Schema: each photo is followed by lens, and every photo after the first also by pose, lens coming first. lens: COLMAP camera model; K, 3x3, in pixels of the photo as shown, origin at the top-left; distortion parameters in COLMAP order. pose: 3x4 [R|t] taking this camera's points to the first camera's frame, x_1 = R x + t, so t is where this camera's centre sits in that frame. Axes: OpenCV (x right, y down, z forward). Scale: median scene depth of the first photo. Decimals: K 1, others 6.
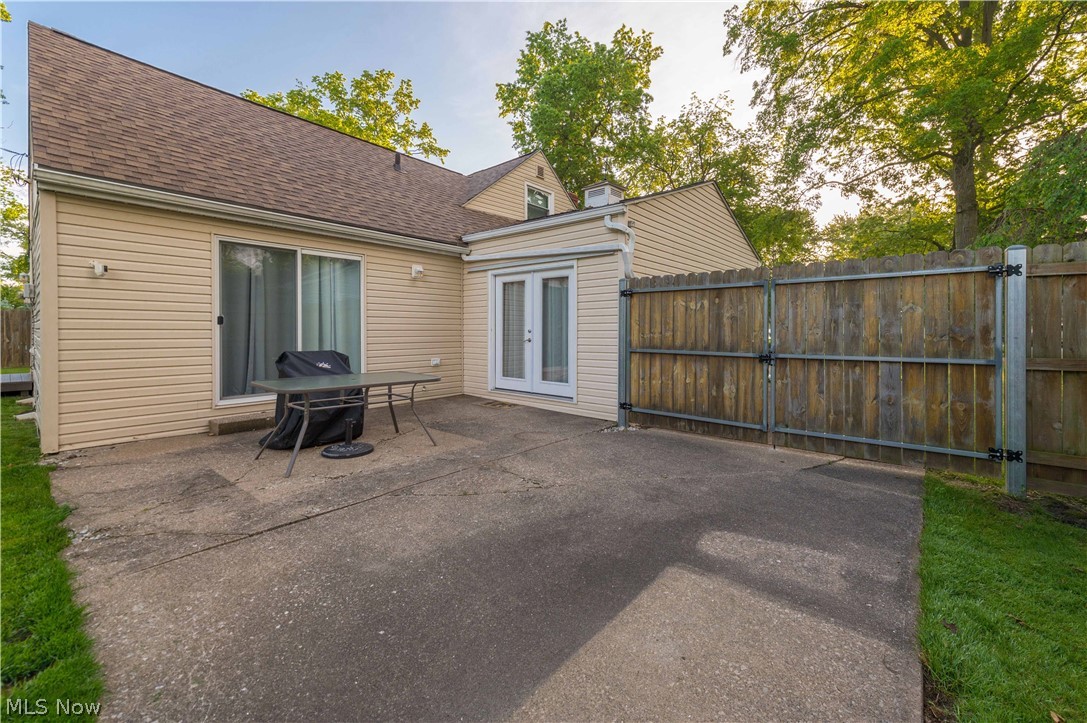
lens RADIAL K [[432.0, 0, 556.4], [0, 432.0, 331.1], [0, 0, 1]] dist [0.013380, -0.003110]
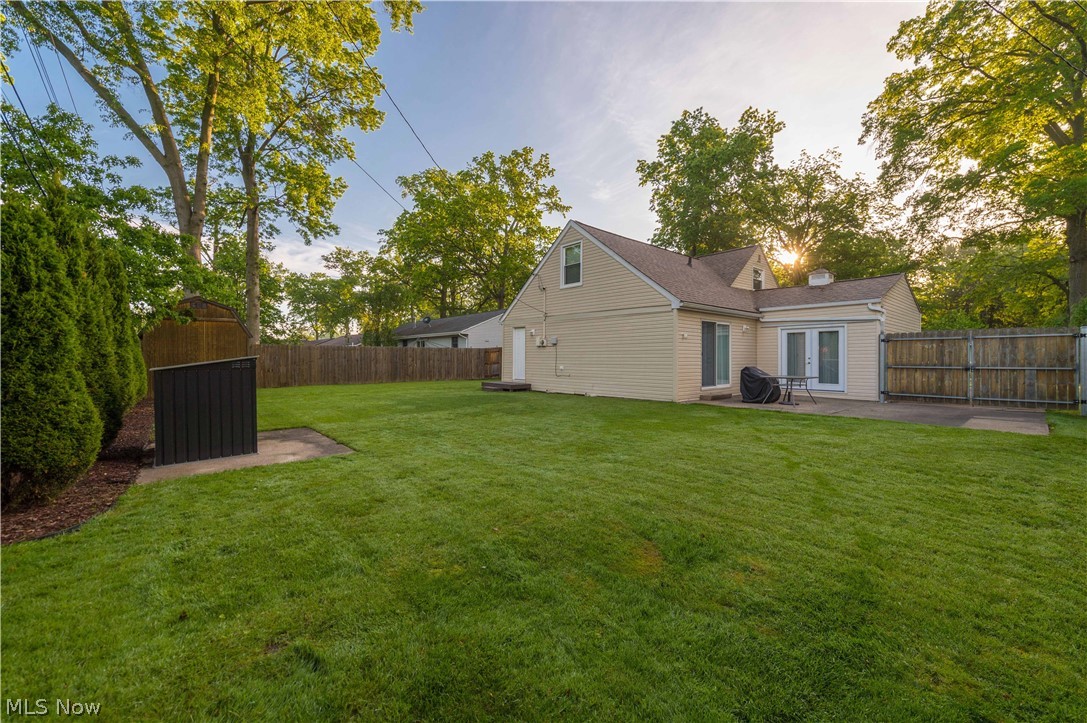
lens RADIAL K [[432.0, 0, 544.5], [0, 432.0, 359.1], [0, 0, 1]] dist [0.013380, -0.003110]
pose [[0.989928, -0.003251, -0.141533, -0.912007], [0.002924, 0.999993, -0.002517, 0.004542], [0.141540, 0.002078, 0.989930, -1.047288]]
